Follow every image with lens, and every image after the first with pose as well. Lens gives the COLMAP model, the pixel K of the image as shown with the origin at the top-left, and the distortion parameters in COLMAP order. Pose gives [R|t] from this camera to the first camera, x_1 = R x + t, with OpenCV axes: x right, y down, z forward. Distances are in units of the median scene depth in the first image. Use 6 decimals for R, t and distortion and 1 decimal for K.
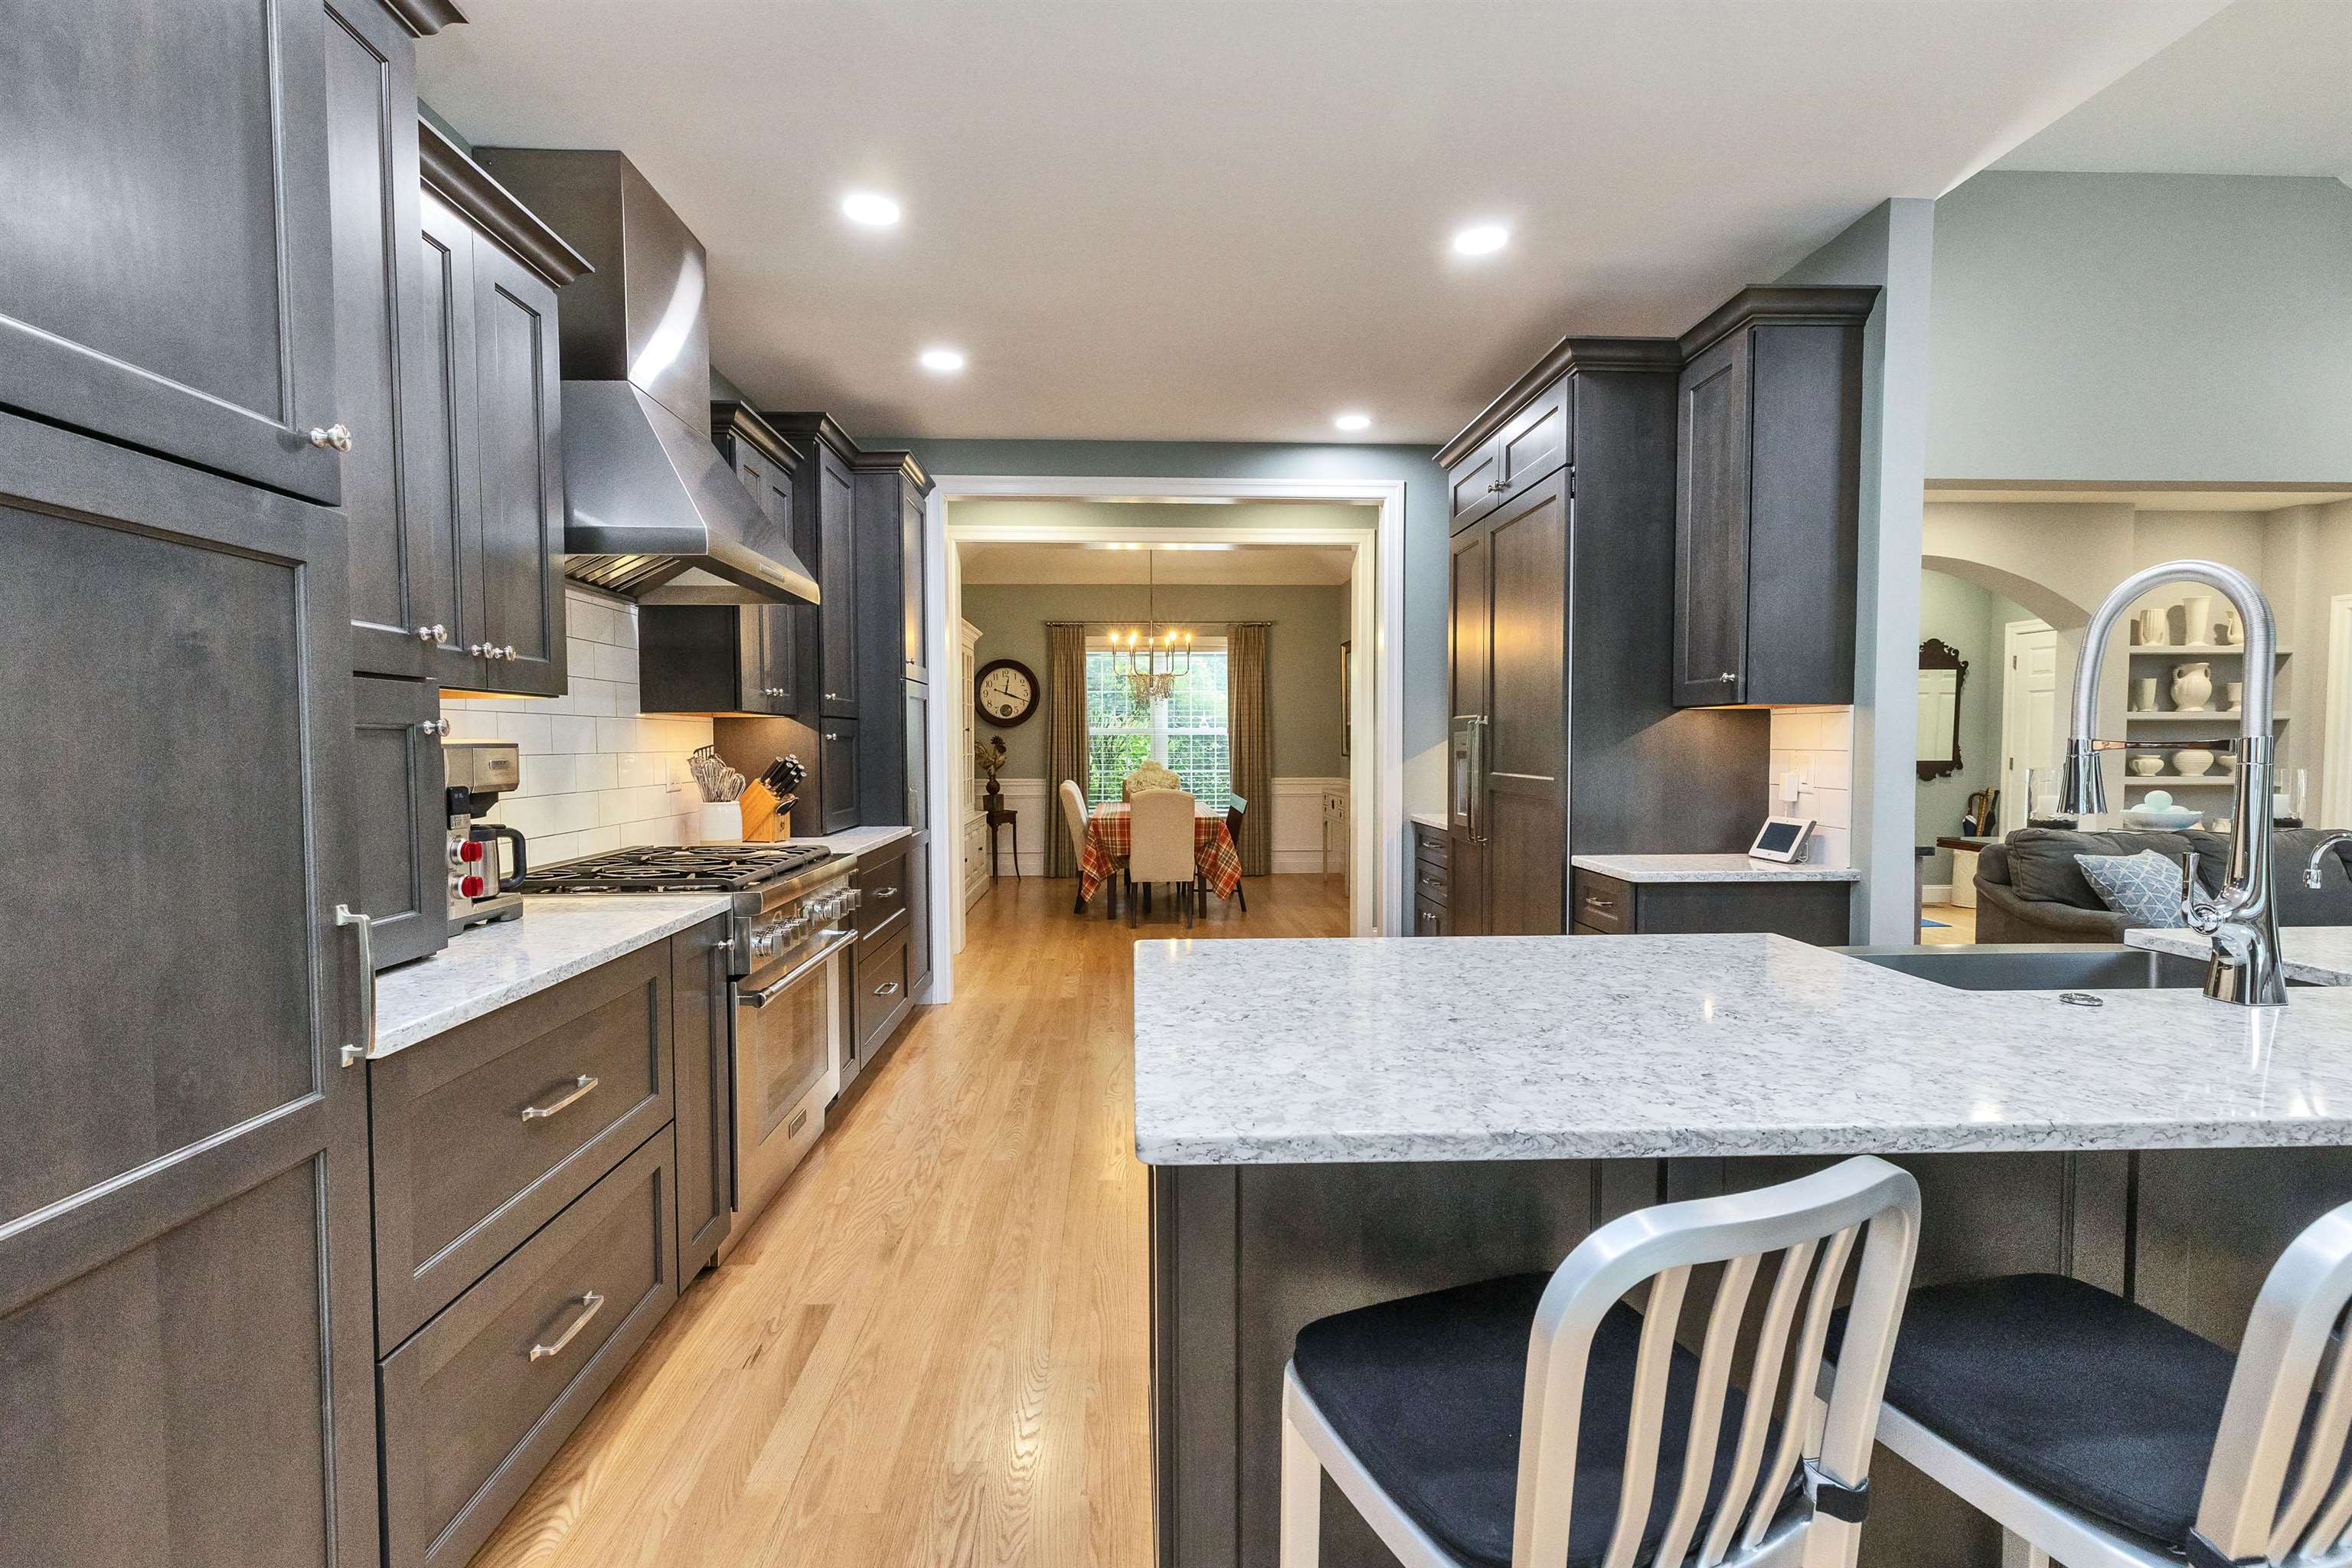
lens RADIAL K [[1074.2, 0, 1175.2], [0, 1074.2, 789.3], [0, 0, 1]] dist [-0.002872, 0.000199]
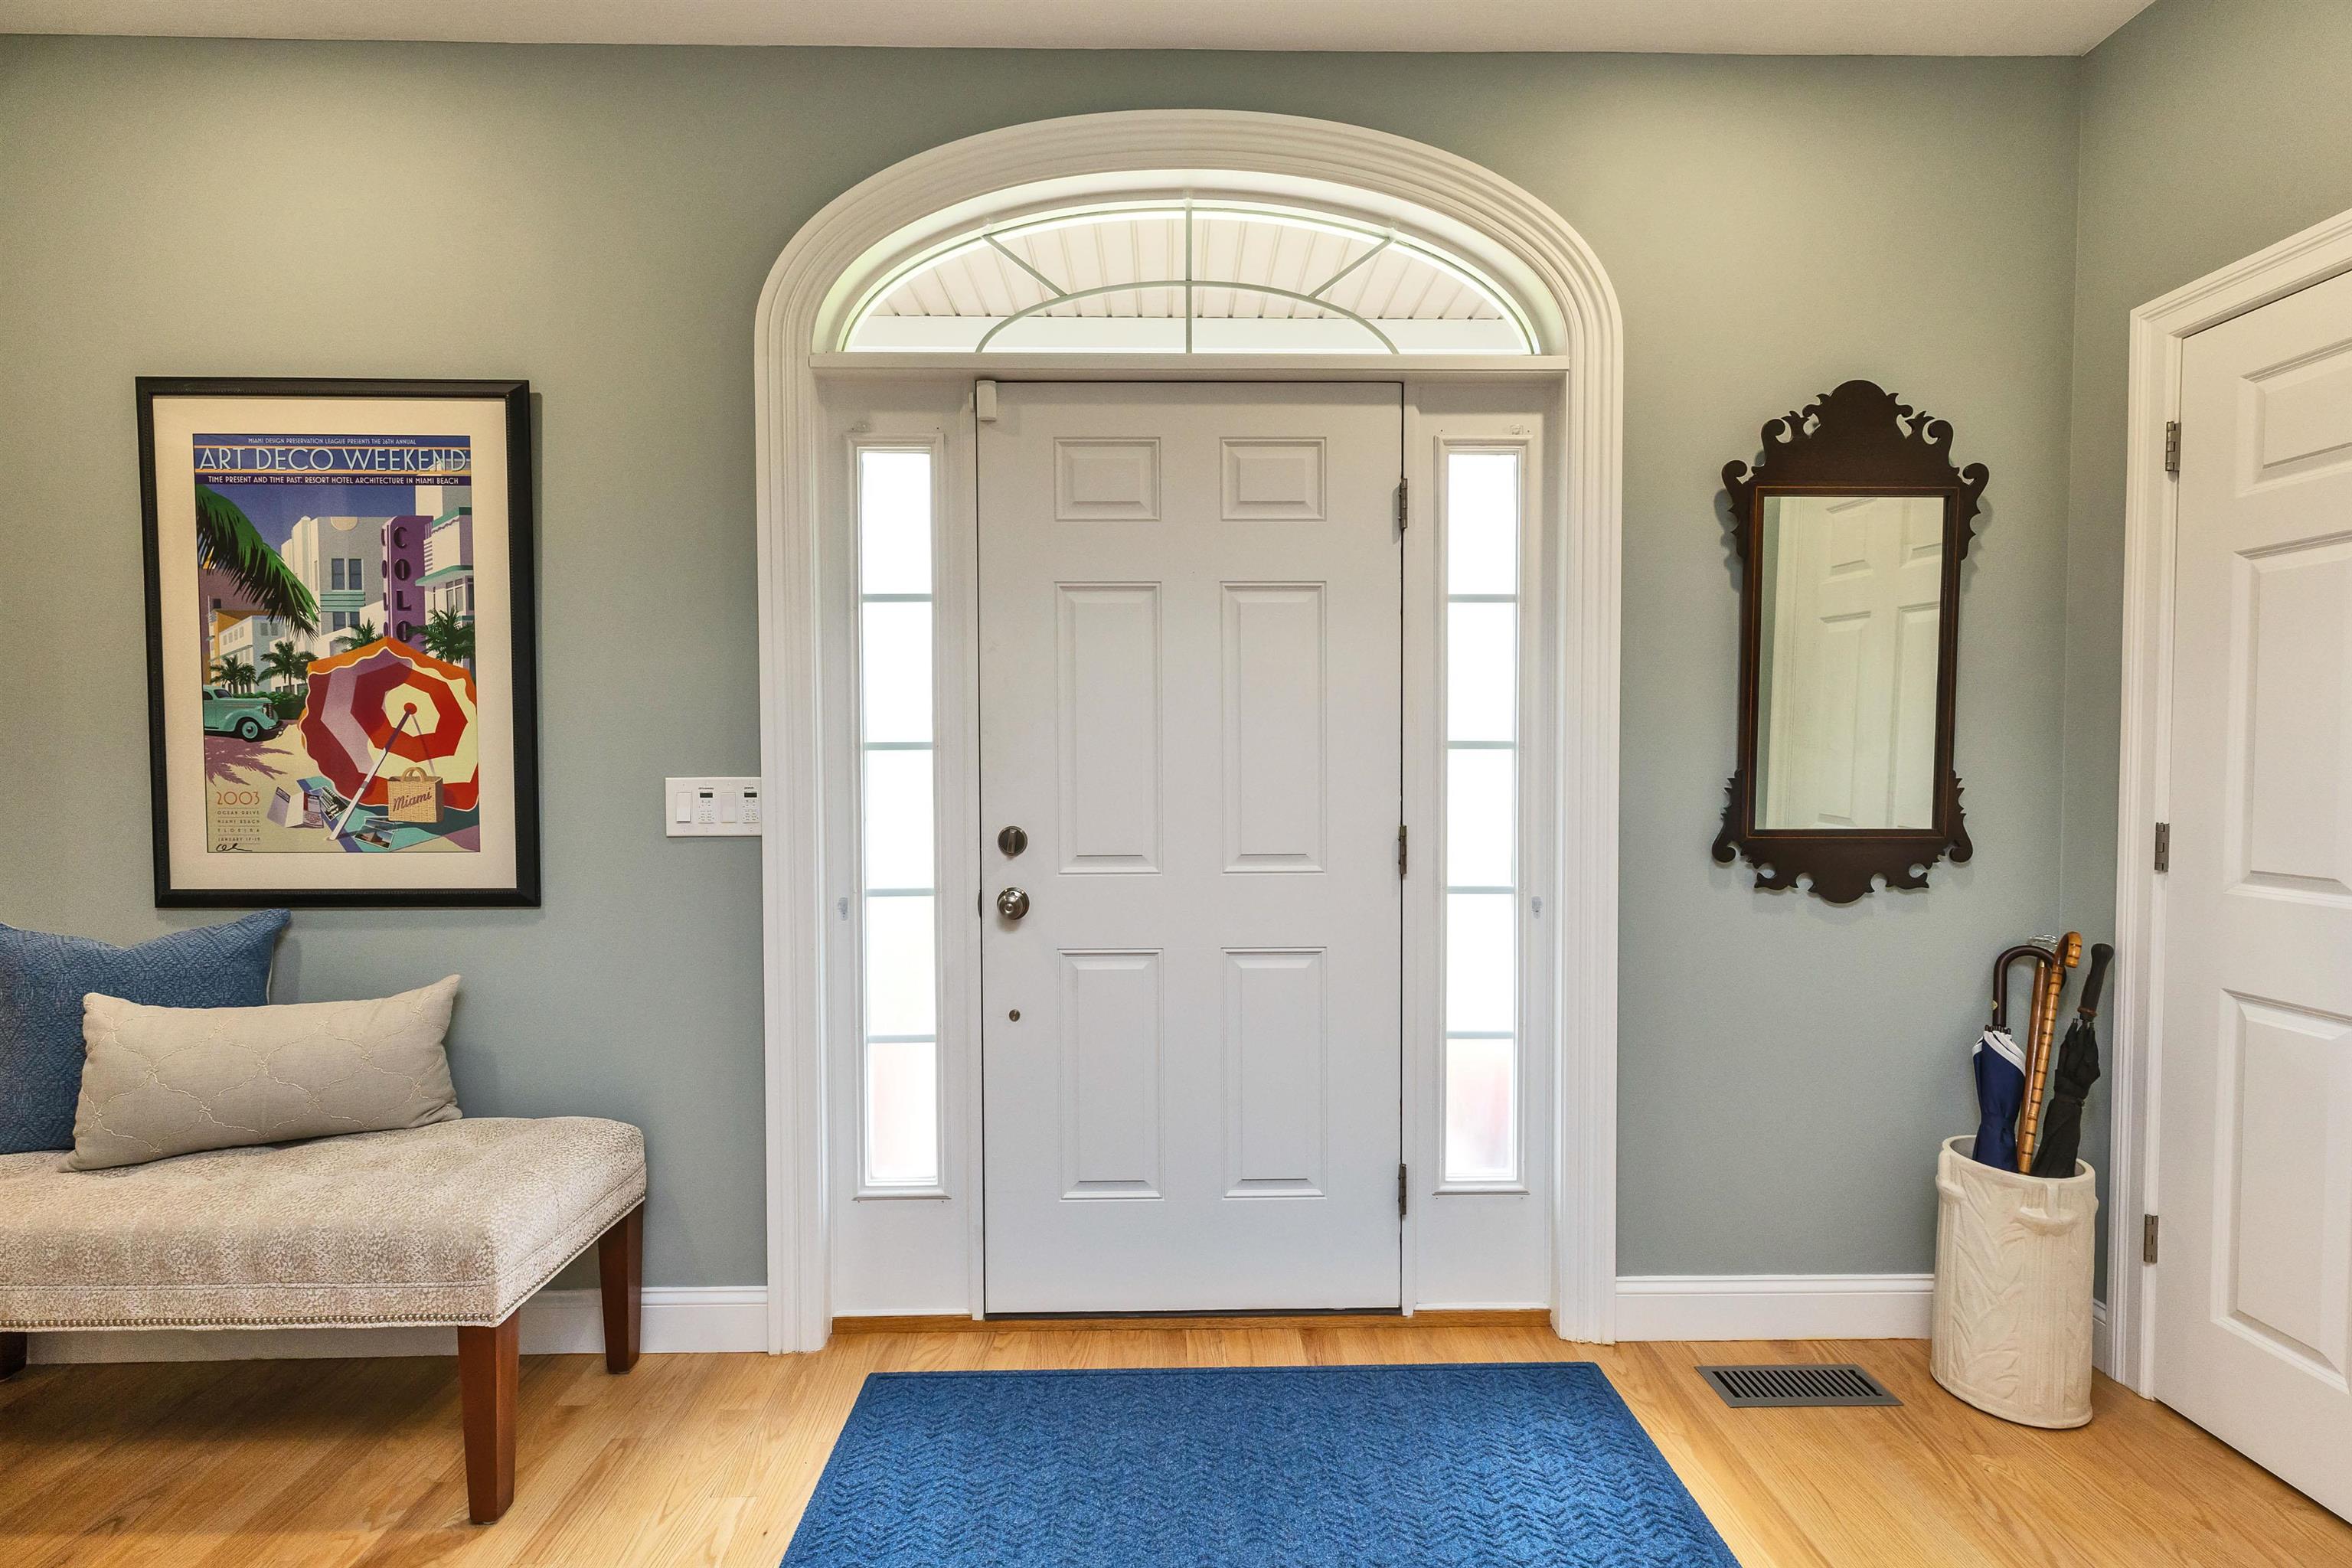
lens RADIAL K [[1074.2, 0, 1179.1], [0, 1074.2, 786.9], [0, 0, 1]] dist [-0.002872, 0.000199]
pose [[0.999558, 0.000770, -0.029710, 0.541808], [-0.001123, 0.999929, -0.011897, -0.034168], [0.029699, 0.011926, 0.999488, 0.722202]]
